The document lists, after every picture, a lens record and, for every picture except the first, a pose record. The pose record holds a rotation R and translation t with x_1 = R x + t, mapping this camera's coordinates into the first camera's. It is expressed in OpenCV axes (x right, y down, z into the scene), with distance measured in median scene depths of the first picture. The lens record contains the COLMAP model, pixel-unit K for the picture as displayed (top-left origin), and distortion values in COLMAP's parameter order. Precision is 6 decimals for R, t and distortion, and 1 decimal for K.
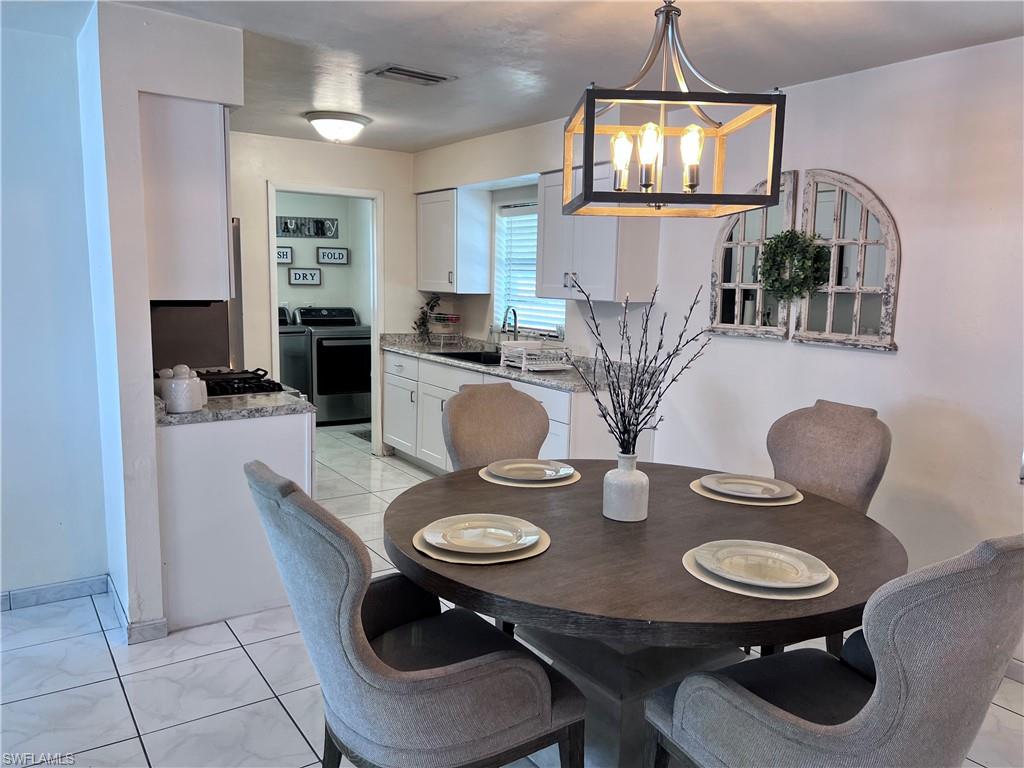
lens RADIAL K [[768.5, 0, 512.0], [0, 768.5, 384.0], [0, 0, 1]] dist [0.088223, -0.092850]
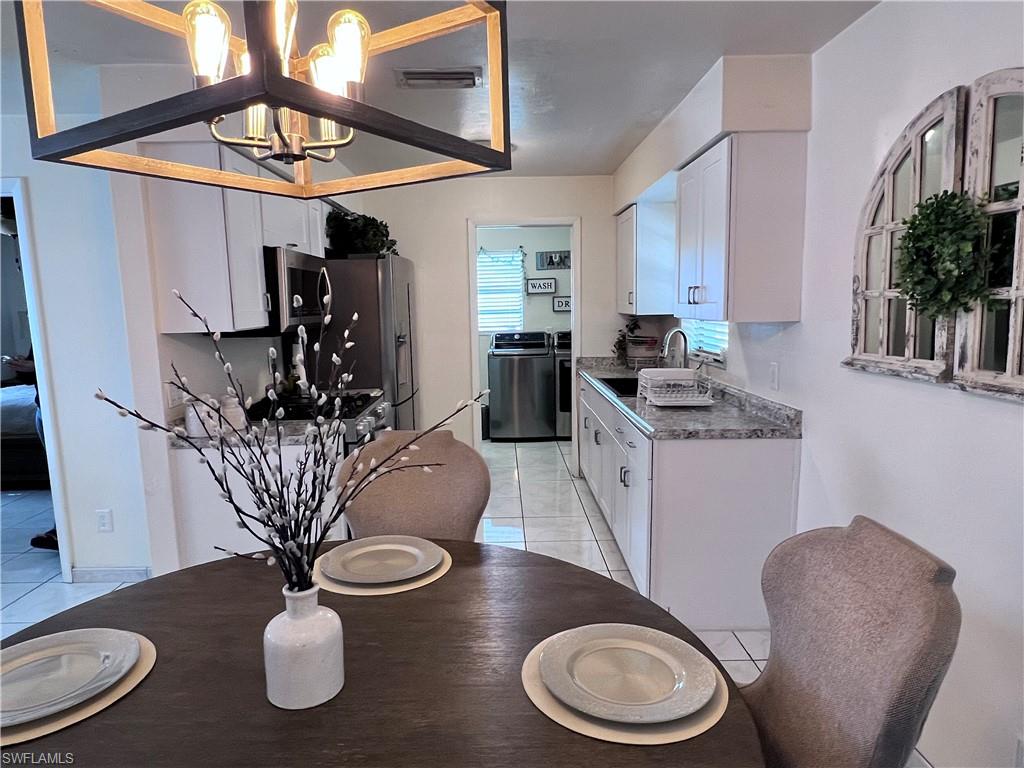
lens RADIAL K [[626.1, 0, 512.0], [0, 626.1, 384.0], [0, 0, 1]] dist [0.001189, 0.001615]
pose [[0.835112, 0.034610, -0.548990, 0.311386], [-0.040802, 0.999167, 0.000923, -0.040125], [0.548564, 0.021629, 0.835829, 0.395266]]
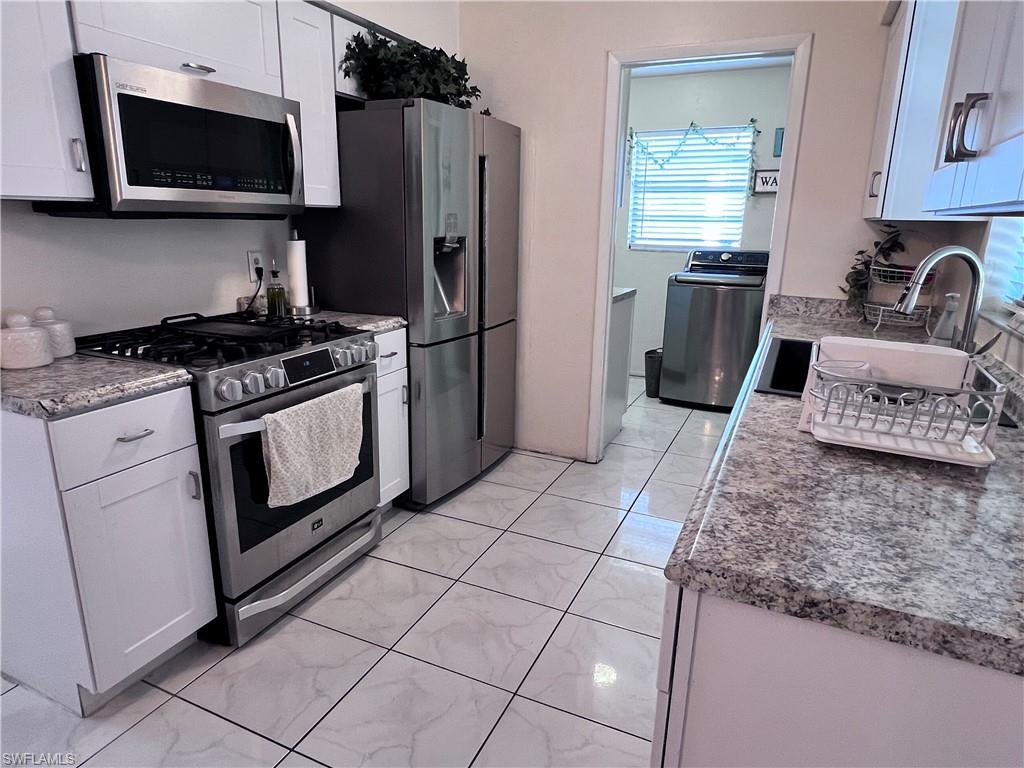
lens RADIAL K [[626.1, 0, 512.0], [0, 626.1, 384.0], [0, 0, 1]] dist [0.001189, 0.001615]
pose [[0.510907, 0.207746, -0.834156, 0.207072], [-0.126485, 0.977965, 0.166091, -0.078047], [0.850280, 0.020651, 0.525926, 0.863253]]
